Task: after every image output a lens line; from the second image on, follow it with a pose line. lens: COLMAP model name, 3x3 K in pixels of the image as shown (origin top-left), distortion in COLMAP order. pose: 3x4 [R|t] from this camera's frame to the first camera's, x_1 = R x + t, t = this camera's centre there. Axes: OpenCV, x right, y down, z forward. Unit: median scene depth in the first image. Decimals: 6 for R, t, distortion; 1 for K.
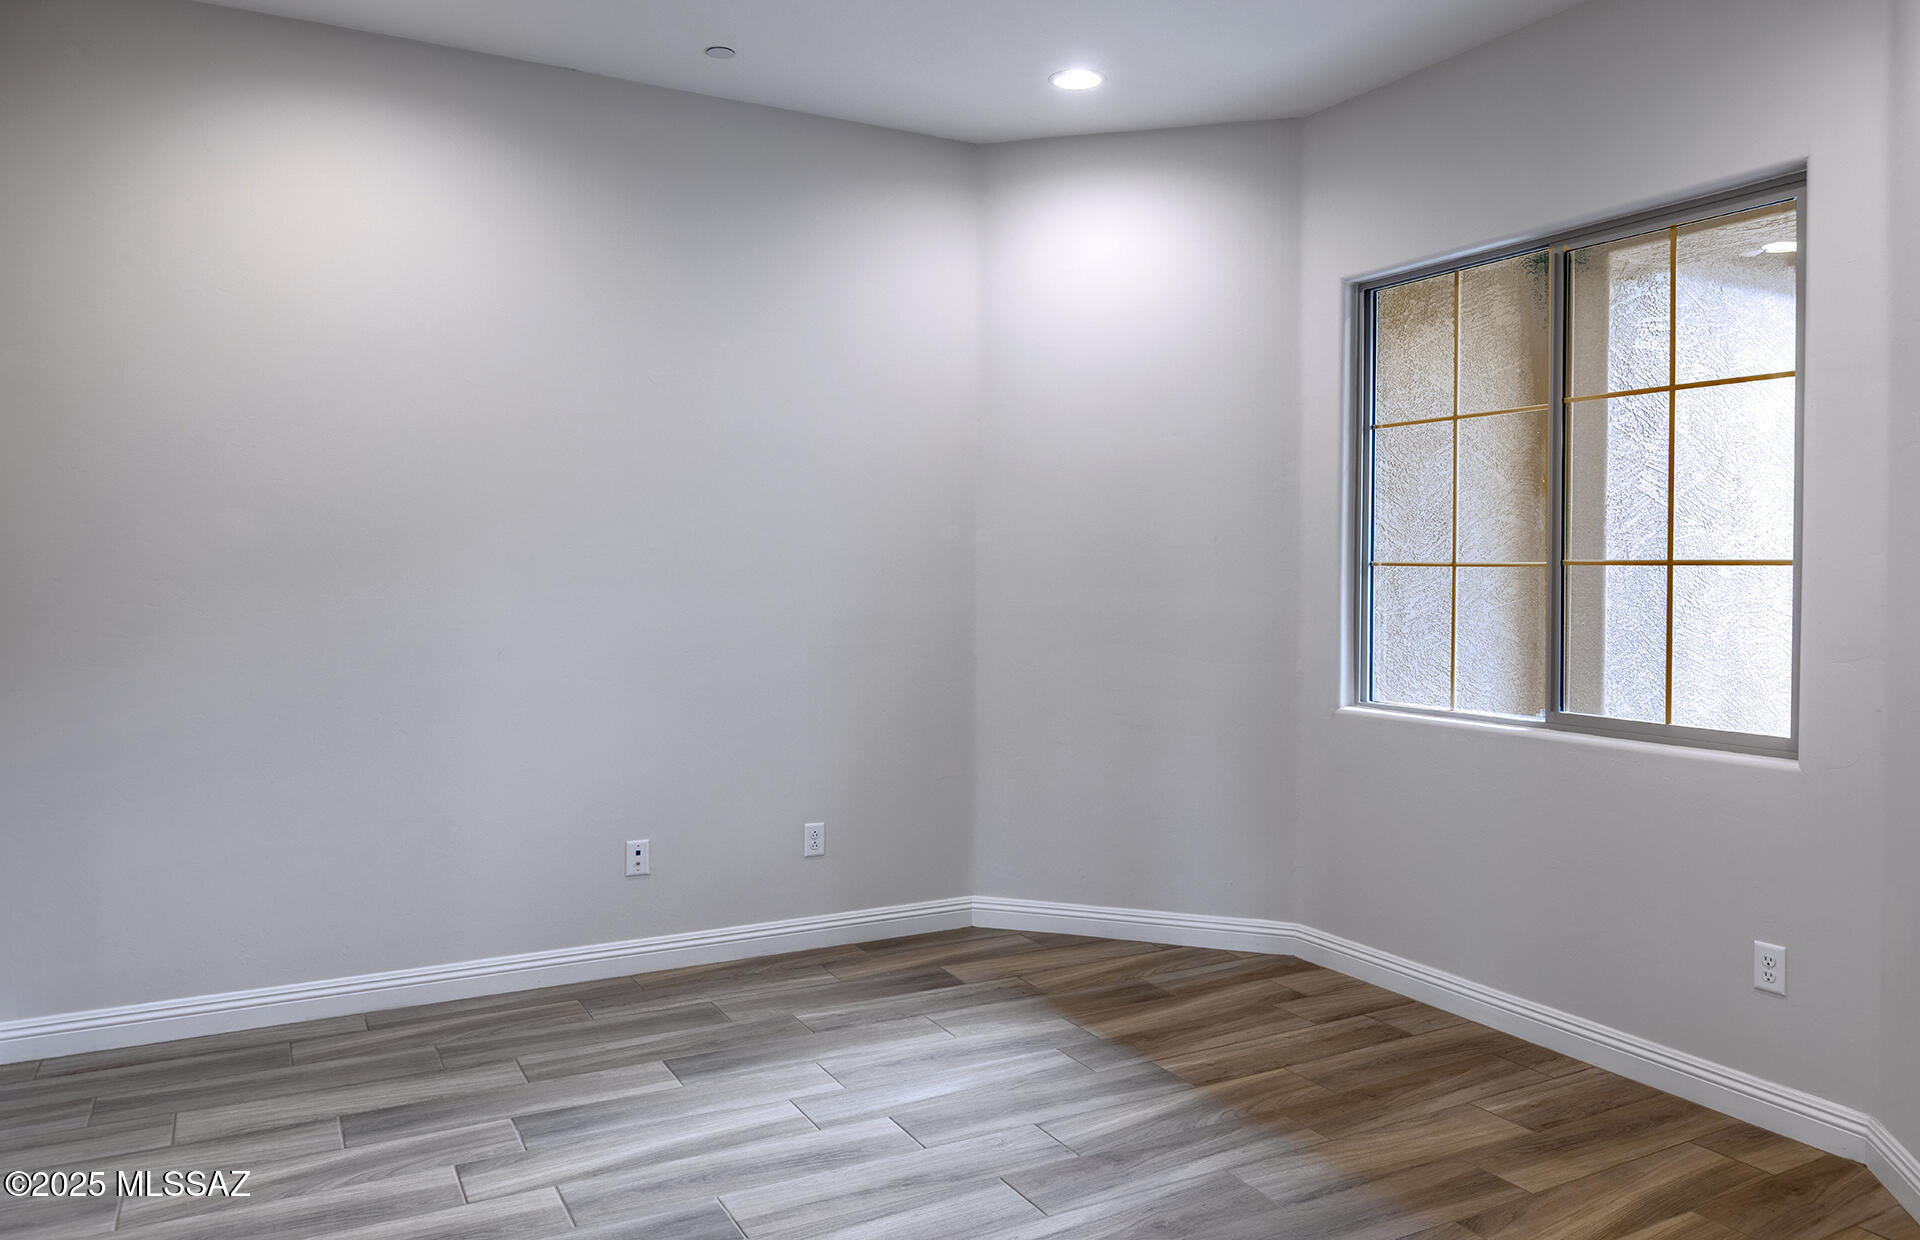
lens RADIAL K [[1286.4, 0, 962.2], [0, 1286.4, 622.5], [0, 0, 1]] dist [-0.003955, -0.002471]
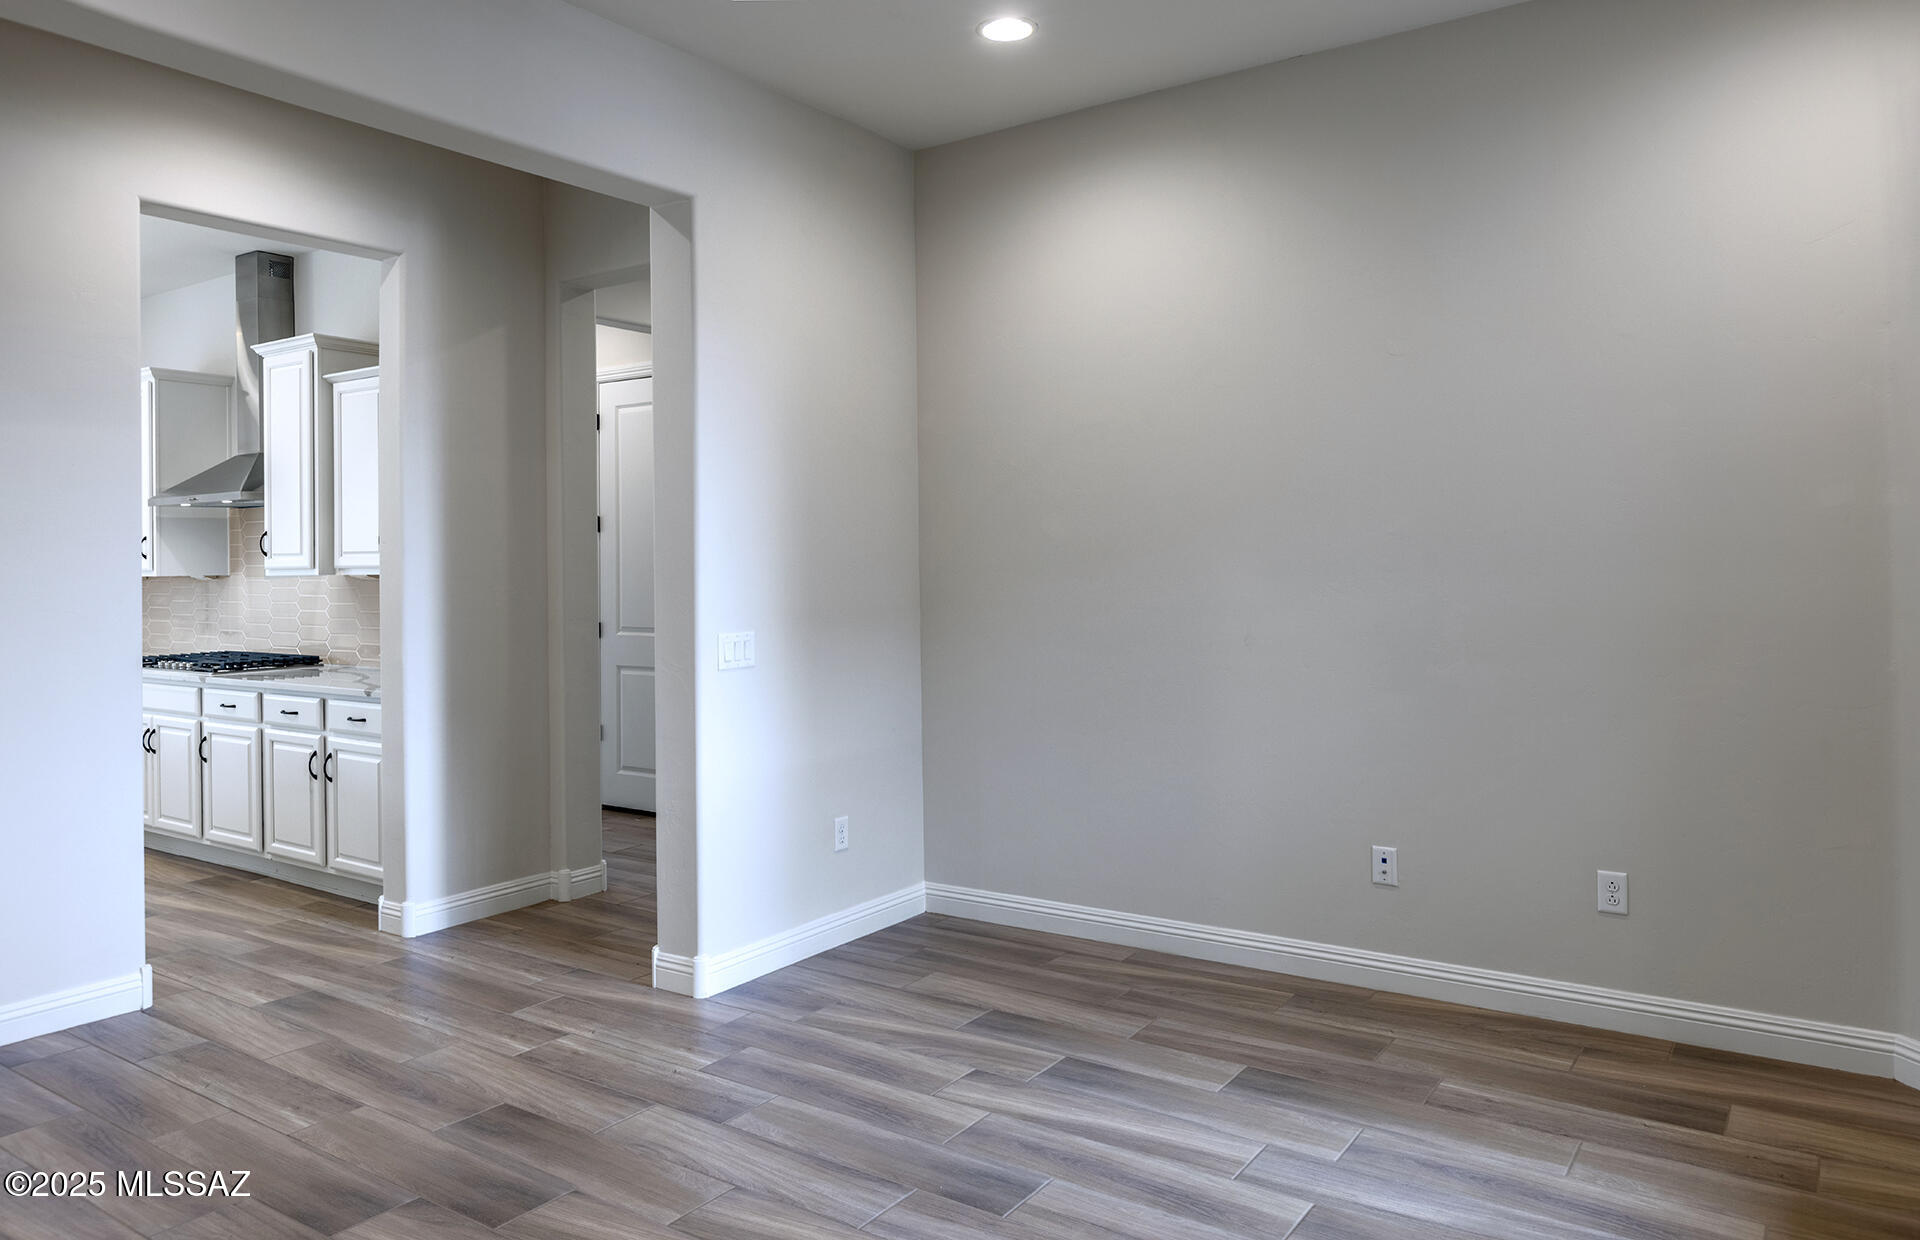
lens RADIAL K [[1286.4, 0, 969.2], [0, 1286.4, 603.6], [0, 0, 1]] dist [-0.003955, -0.002471]
pose [[0.458330, 0.014952, -0.888657, 0.504665], [-0.019576, 0.999786, 0.006725, -0.007826], [0.888567, 0.014314, 0.458524, 0.356306]]
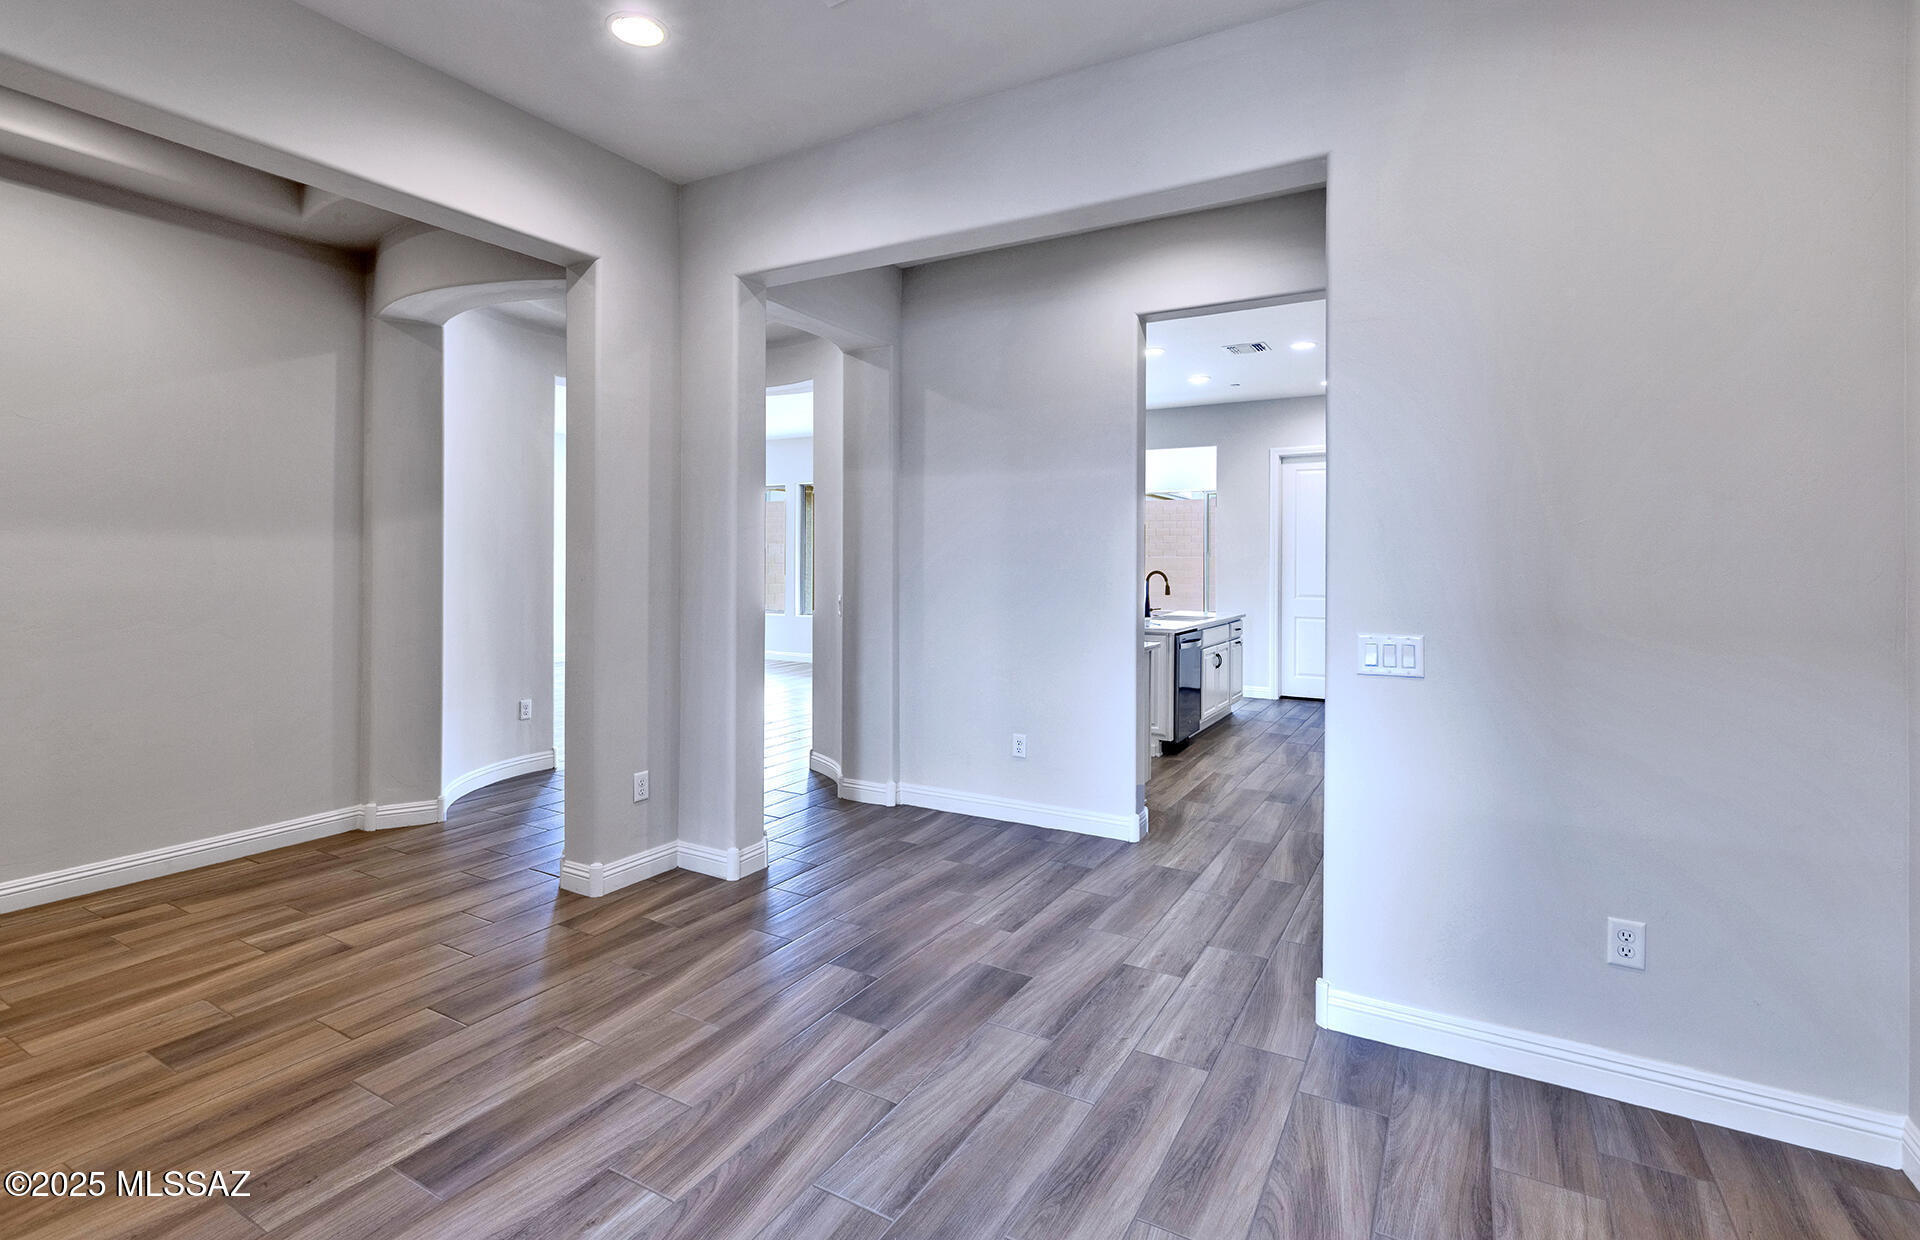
lens RADIAL K [[914.0, 0, 906.0], [0, 914.0, 566.2], [0, 0, 1]] dist [-0.013157, 0.000359]
pose [[-0.871042, -0.004811, -0.491185, 0.068691], [-0.026264, 0.998978, 0.036792, -0.037556], [0.490506, 0.044948, -0.870278, 1.103344]]
